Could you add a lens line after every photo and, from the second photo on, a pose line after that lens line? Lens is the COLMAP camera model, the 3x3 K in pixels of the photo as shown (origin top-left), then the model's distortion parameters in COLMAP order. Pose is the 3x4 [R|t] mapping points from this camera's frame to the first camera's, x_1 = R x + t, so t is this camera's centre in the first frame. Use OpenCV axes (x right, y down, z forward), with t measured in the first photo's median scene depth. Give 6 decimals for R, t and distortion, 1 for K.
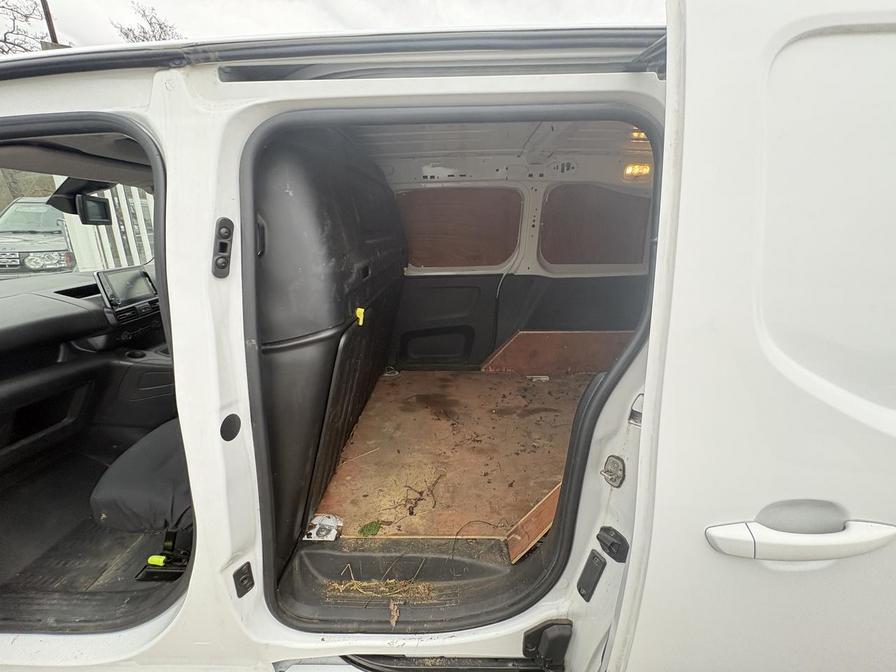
lens RADIAL K [[355.4, 0, 445.6], [0, 355.4, 337.8], [0, 0, 1]] dist [-0.000930, 0.000501]
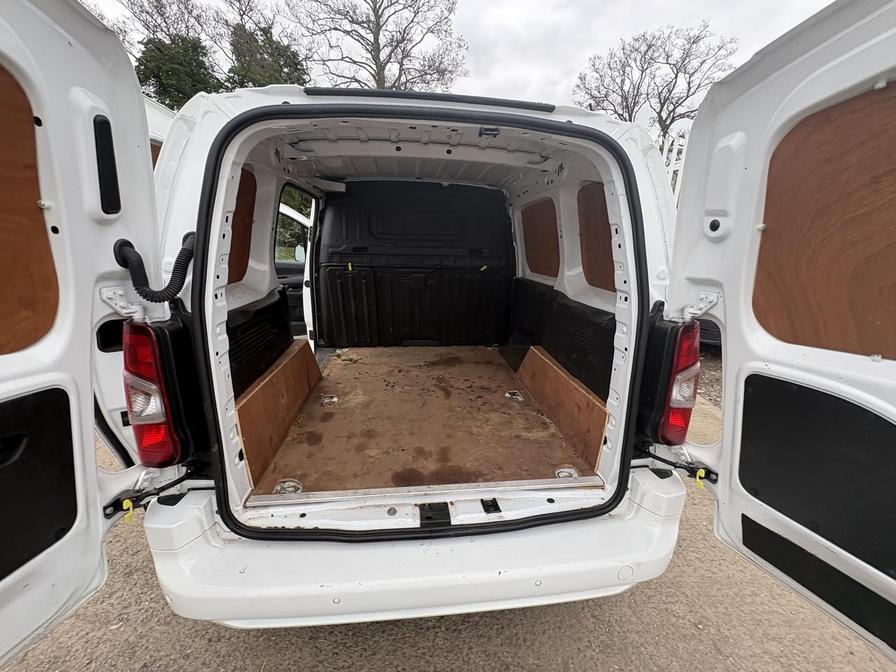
lens RADIAL K [[355.4, 0, 447.6], [0, 355.4, 337.2], [0, 0, 1]] dist [-0.000930, 0.000501]
pose [[0.132796, 0.273441, -0.952678, 1.327173], [-0.331659, 0.918040, 0.217268, -0.212270], [0.934006, 0.287112, 0.212601, 0.711890]]
